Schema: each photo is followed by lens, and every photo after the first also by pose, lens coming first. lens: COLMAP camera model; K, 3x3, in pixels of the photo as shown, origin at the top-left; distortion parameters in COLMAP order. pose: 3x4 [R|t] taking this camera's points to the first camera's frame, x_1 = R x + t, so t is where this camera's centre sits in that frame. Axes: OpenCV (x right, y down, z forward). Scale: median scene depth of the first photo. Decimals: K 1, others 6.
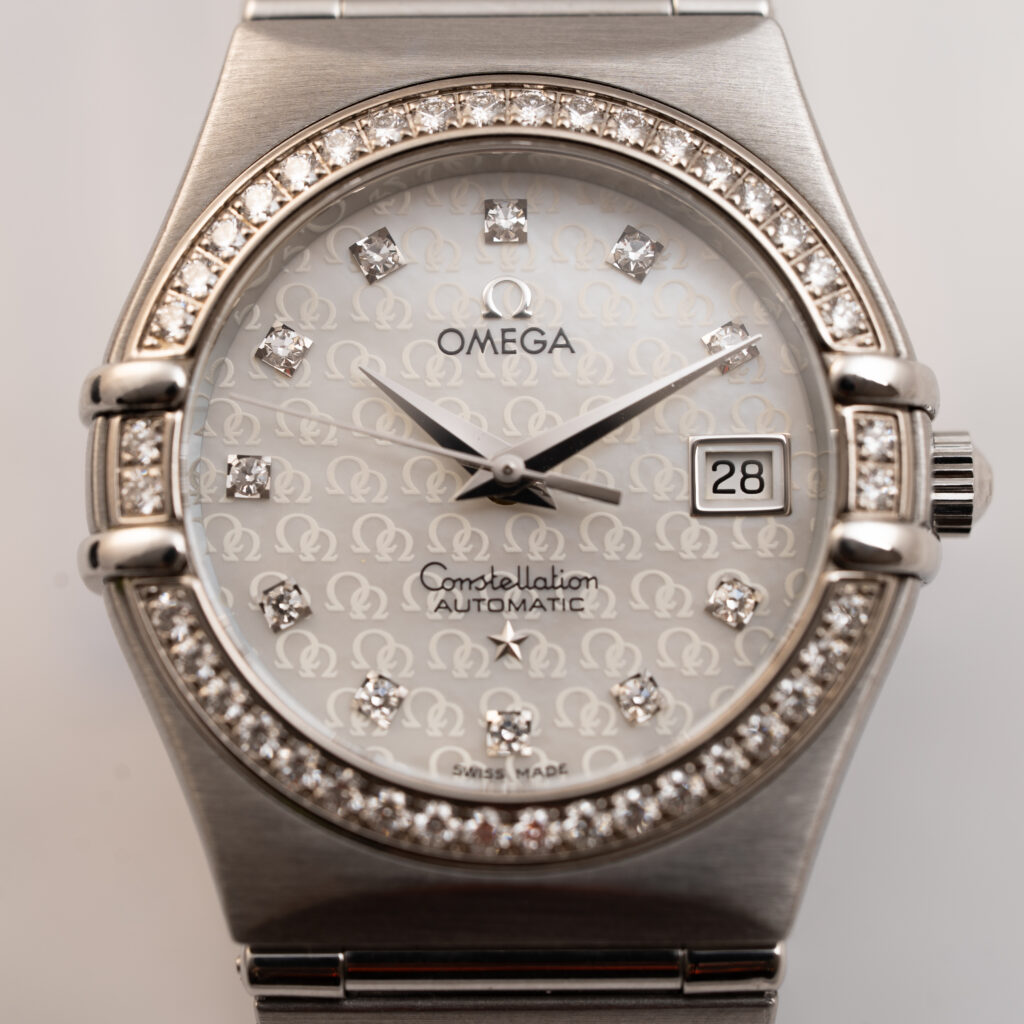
lens RADIAL K [[5159.5, 0, 512.0], [0, 5159.5, 512.0], [0, 0, 1]] dist [0.106620, -20.644559]
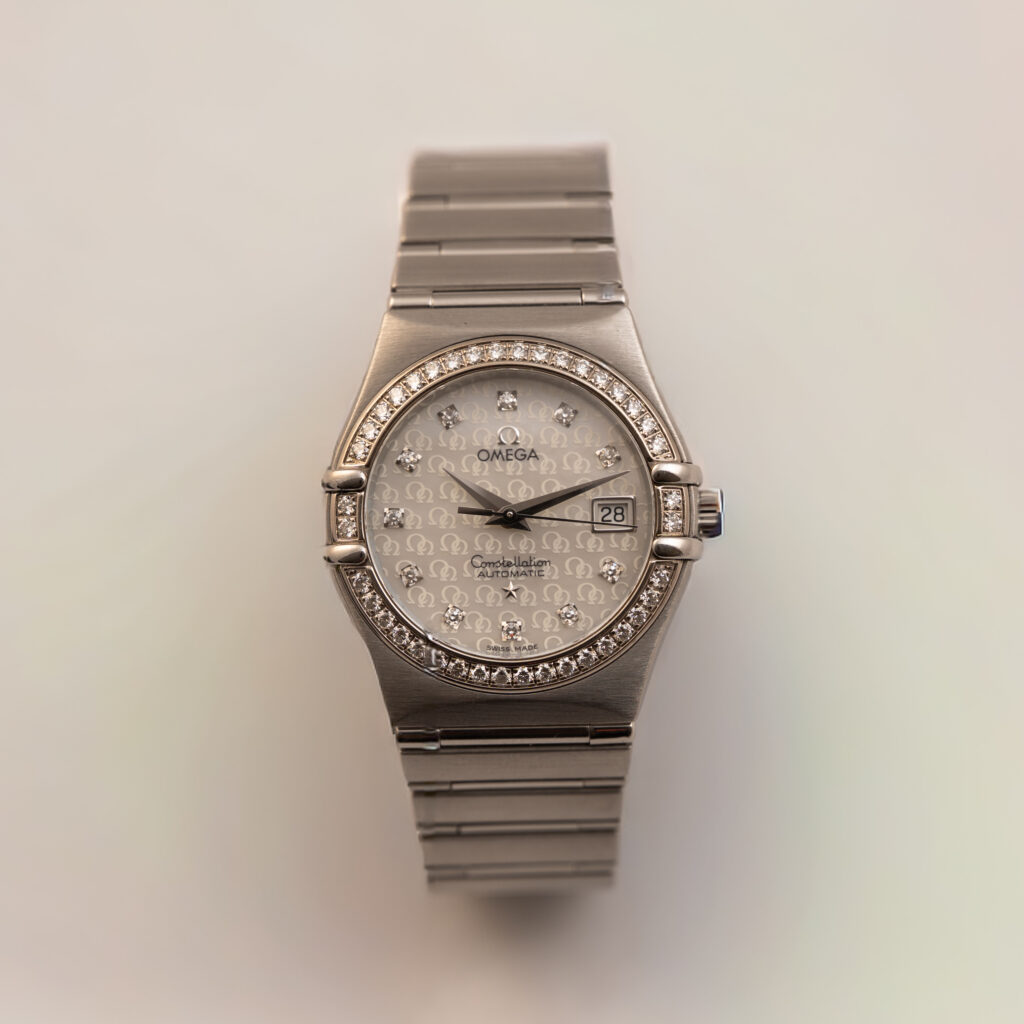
lens RADIAL K [[5159.5, 0, 512.0], [0, 5159.5, 512.0], [0, 0, 1]] dist [0.106620, -20.644559]
pose [[0.999780, -0.012676, -0.016709, 0.037804], [0.013972, 0.996706, 0.079884, -0.188222], [0.015641, -0.080100, 0.996664, -1.236334]]
